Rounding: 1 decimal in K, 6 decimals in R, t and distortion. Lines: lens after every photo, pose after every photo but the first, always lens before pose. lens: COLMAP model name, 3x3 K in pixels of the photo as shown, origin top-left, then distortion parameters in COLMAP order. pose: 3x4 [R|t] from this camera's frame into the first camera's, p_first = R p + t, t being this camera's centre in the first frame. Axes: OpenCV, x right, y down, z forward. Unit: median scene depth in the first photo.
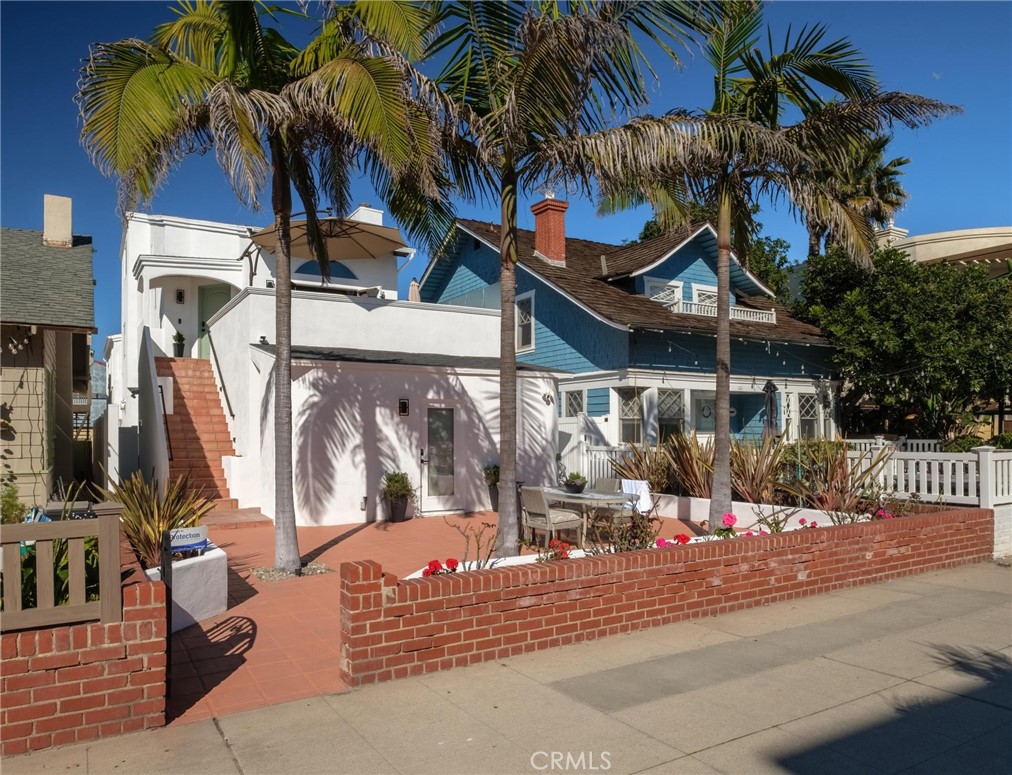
lens RADIAL K [[705.0, 0, 506.6], [0, 705.0, 425.0], [0, 0, 1]] dist [-0.015718, 0.006274]
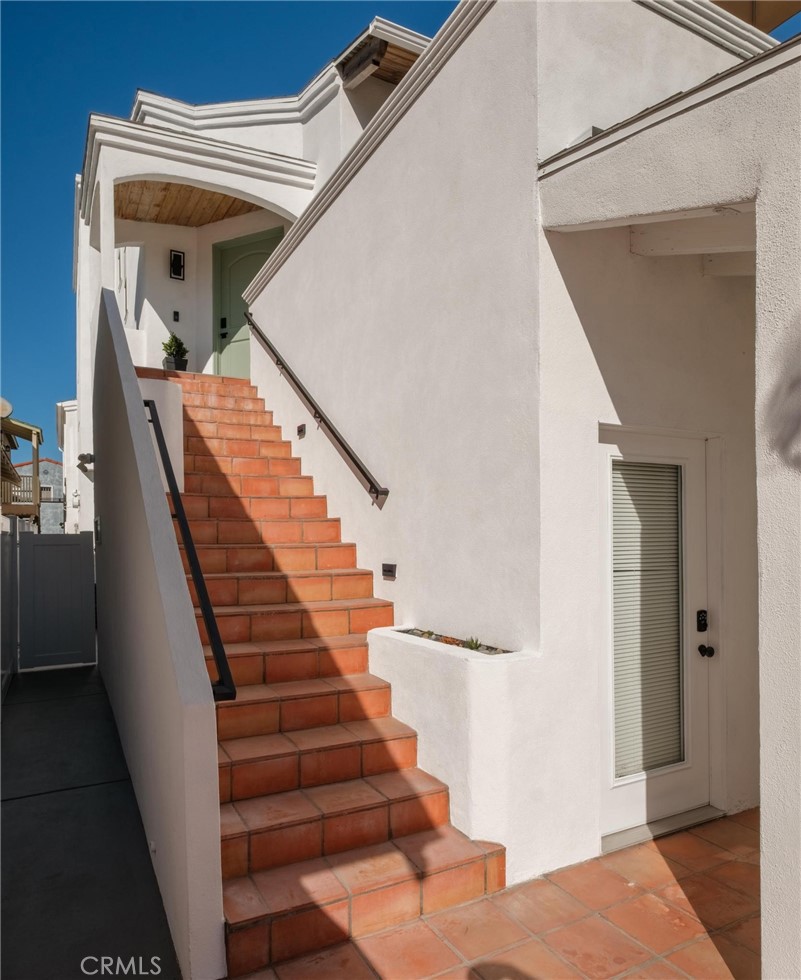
lens RADIAL K [[651.2, 0, 402.1], [0, 651.2, 537.3], [0, 0, 1]] dist [-0.004565, 0.001013]
pose [[0.998287, -0.003825, -0.058374, -0.356383], [0.004168, 0.999975, 0.005753, 0.004856], [0.058351, -0.005986, 0.998278, 0.702436]]
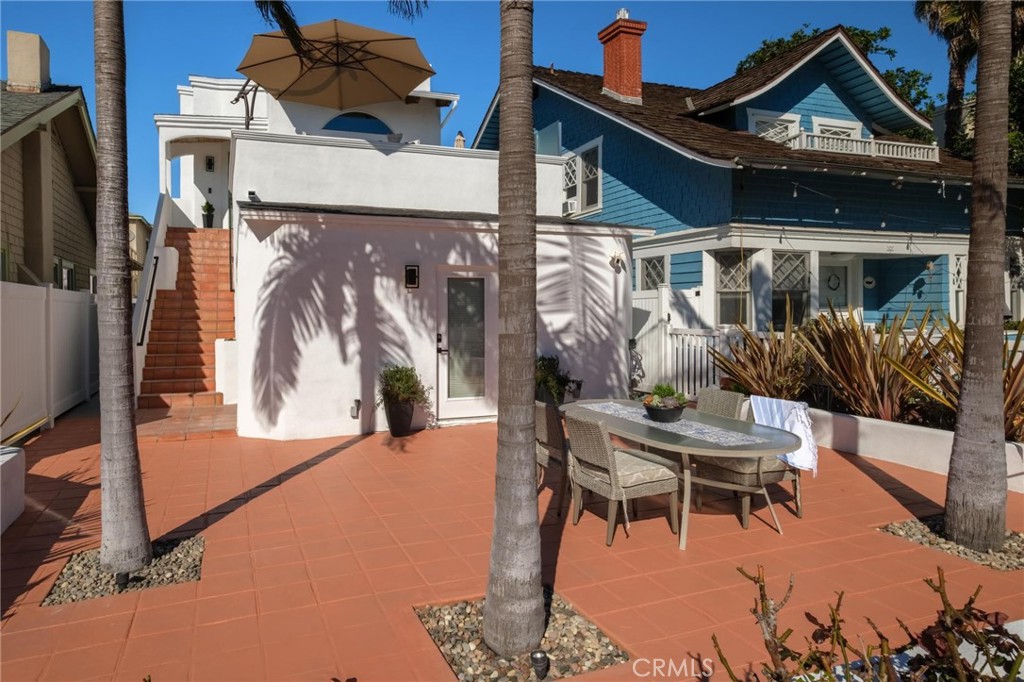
lens RADIAL K [[631.6, 0, 455.6], [0, 631.6, 315.9], [0, 0, 1]] dist [0.018732, -0.003080]
pose [[0.980712, 0.000800, -0.195459, 0.020546], [0.003536, 0.999755, 0.021833, 0.001191], [0.195428, -0.022103, 0.980469, 0.301160]]
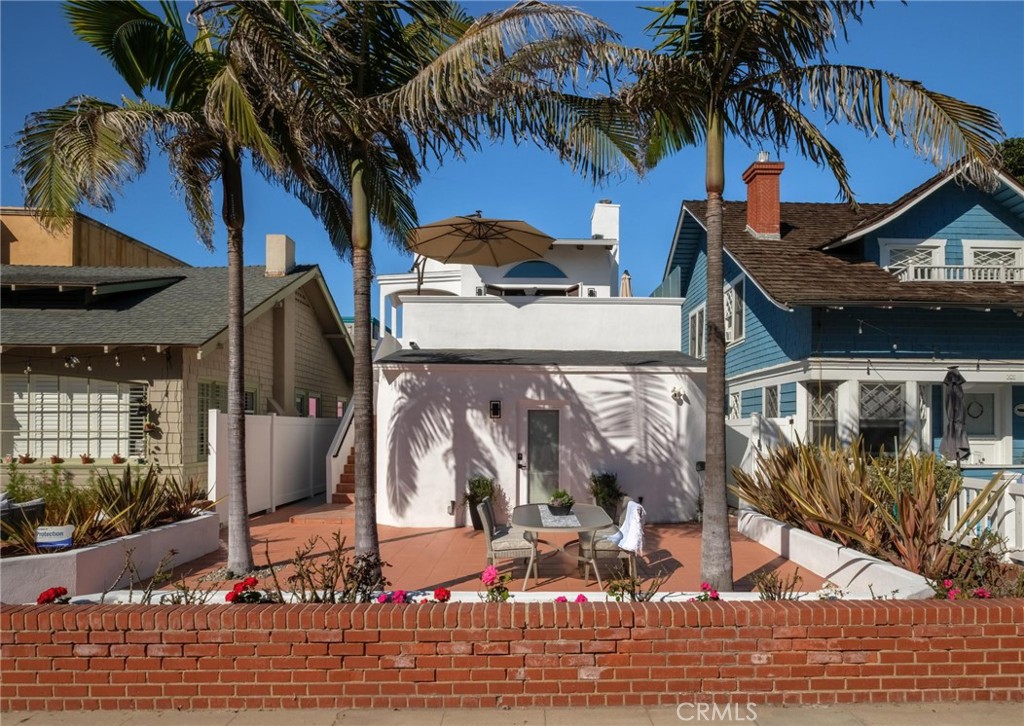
lens RADIAL K [[684.3, 0, 548.6], [0, 684.3, 421.6], [0, 0, 1]] dist [-0.011407, 0.000594]
pose [[0.871421, 0.004323, -0.490517, 0.304020], [-0.003085, 0.999990, 0.003333, -0.009527], [0.490526, -0.001392, 0.871426, 0.186258]]
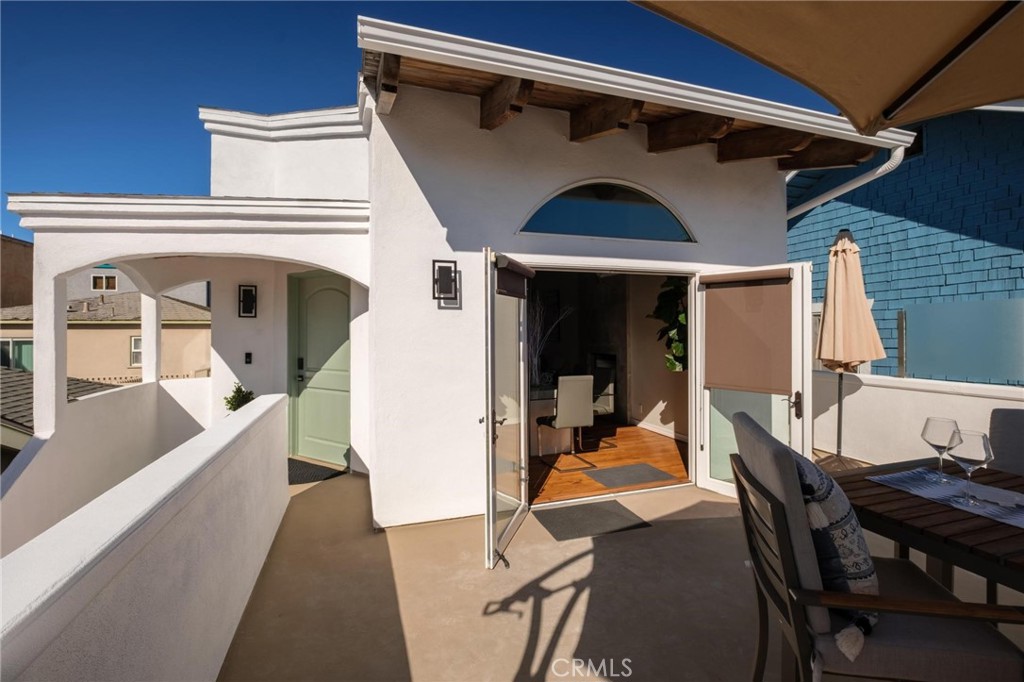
lens RADIAL K [[464.4, 0, 507.6], [0, 464.4, 338.0], [0, 0, 1]] dist [-0.002351, -0.000191]
pose [[0.973681, 0.005195, -0.227855, -0.311755], [-0.003164, 0.999952, 0.009276, -0.204736], [0.227892, -0.008310, 0.973651, 0.958323]]
